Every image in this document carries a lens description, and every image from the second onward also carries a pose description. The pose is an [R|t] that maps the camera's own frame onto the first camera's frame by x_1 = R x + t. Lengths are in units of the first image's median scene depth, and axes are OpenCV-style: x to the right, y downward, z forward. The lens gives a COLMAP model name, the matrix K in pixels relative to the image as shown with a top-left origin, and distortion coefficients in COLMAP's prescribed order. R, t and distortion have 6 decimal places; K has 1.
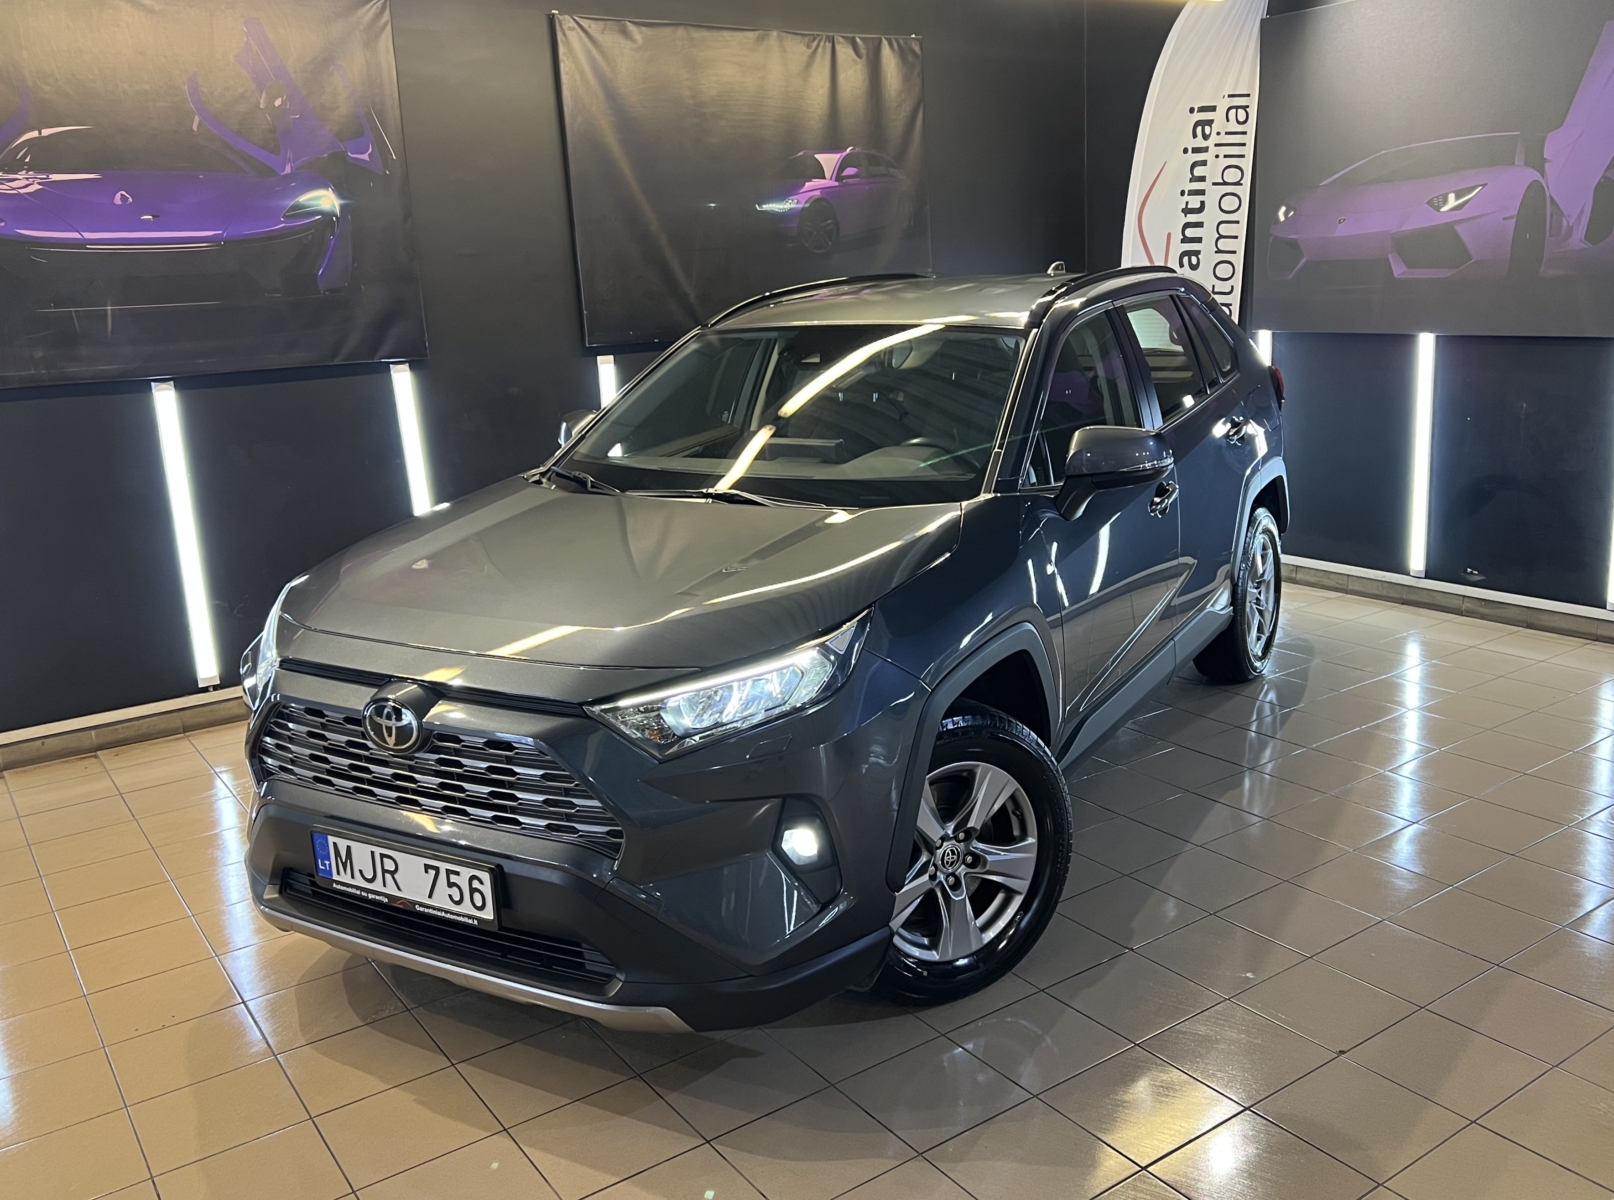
lens RADIAL K [[1220.8, 0, 793.0], [0, 1220.8, 592.1], [0, 0, 1]] dist [-0.011481, 0.050612]
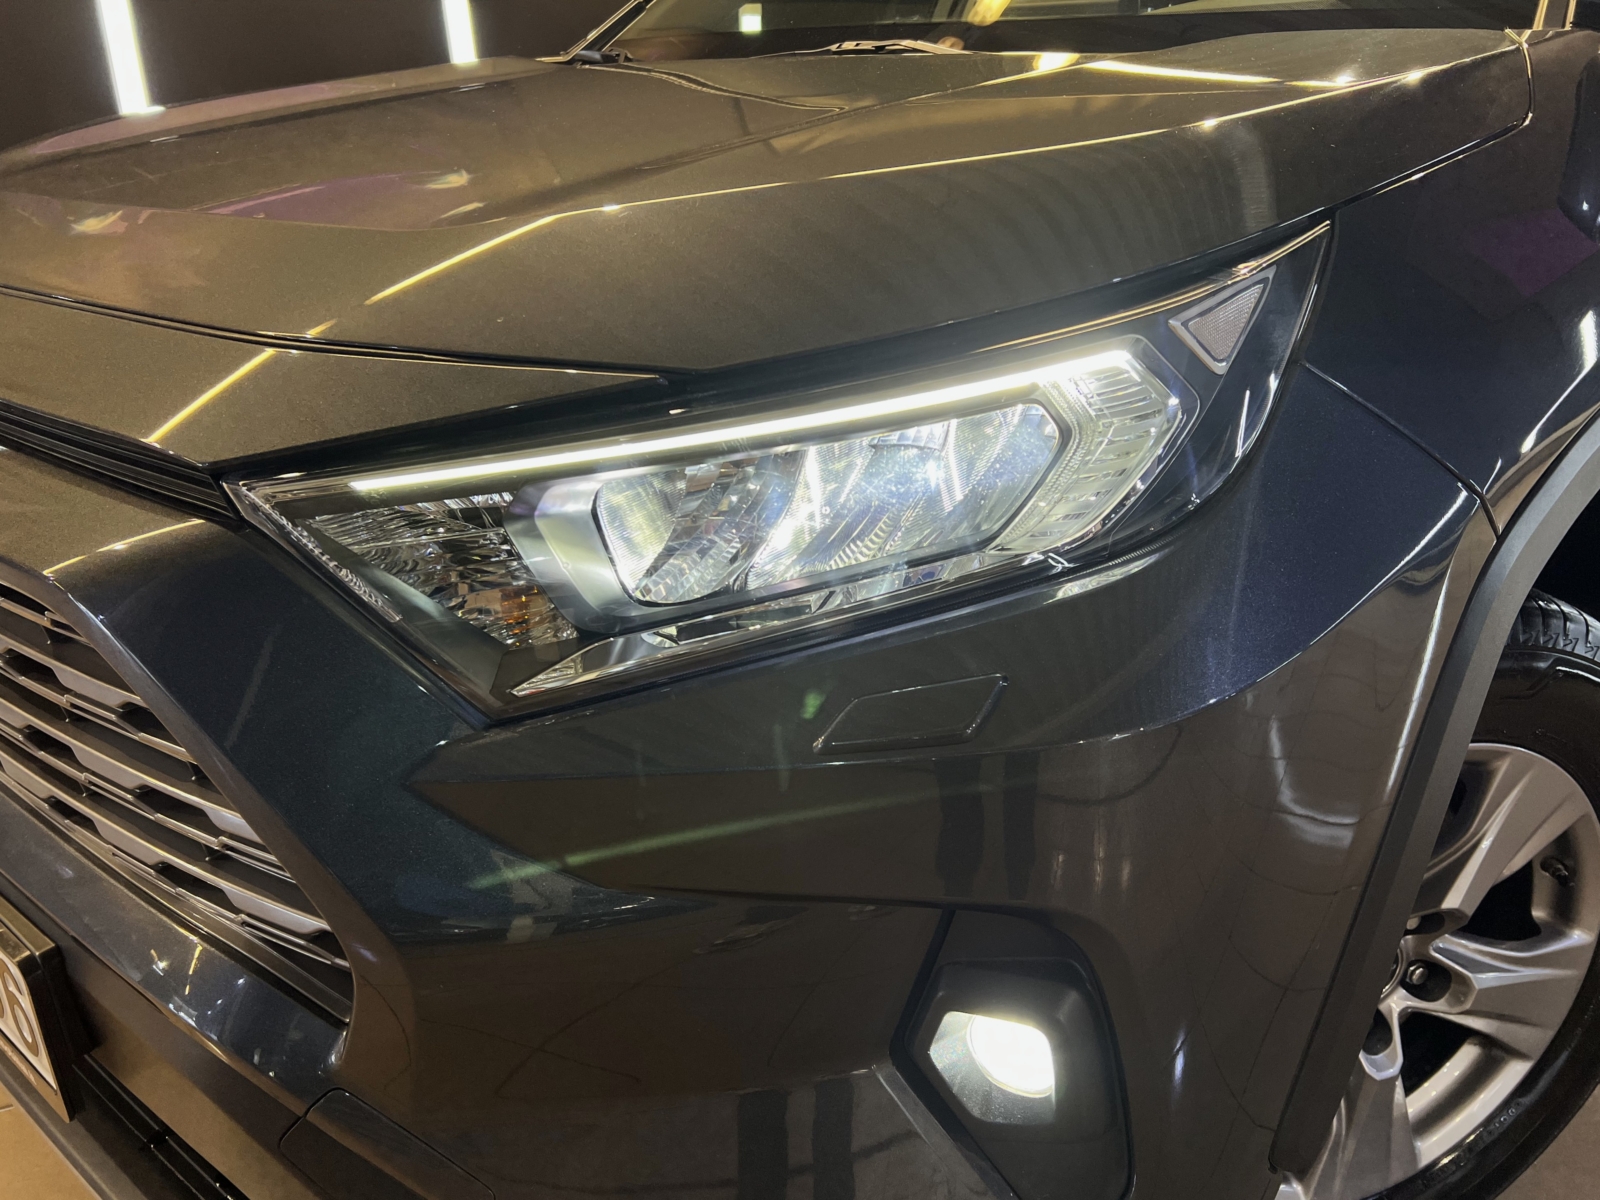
lens RADIAL K [[1210.2, 0, 811.8], [0, 1210.2, 586.5], [0, 0, 1]] dist [-0.011481, 0.050612]
pose [[0.986288, 0.095085, -0.134887, -0.008350], [-0.075172, 0.986465, 0.145728, 0.066124], [0.146917, -0.133590, 0.980086, 0.739107]]
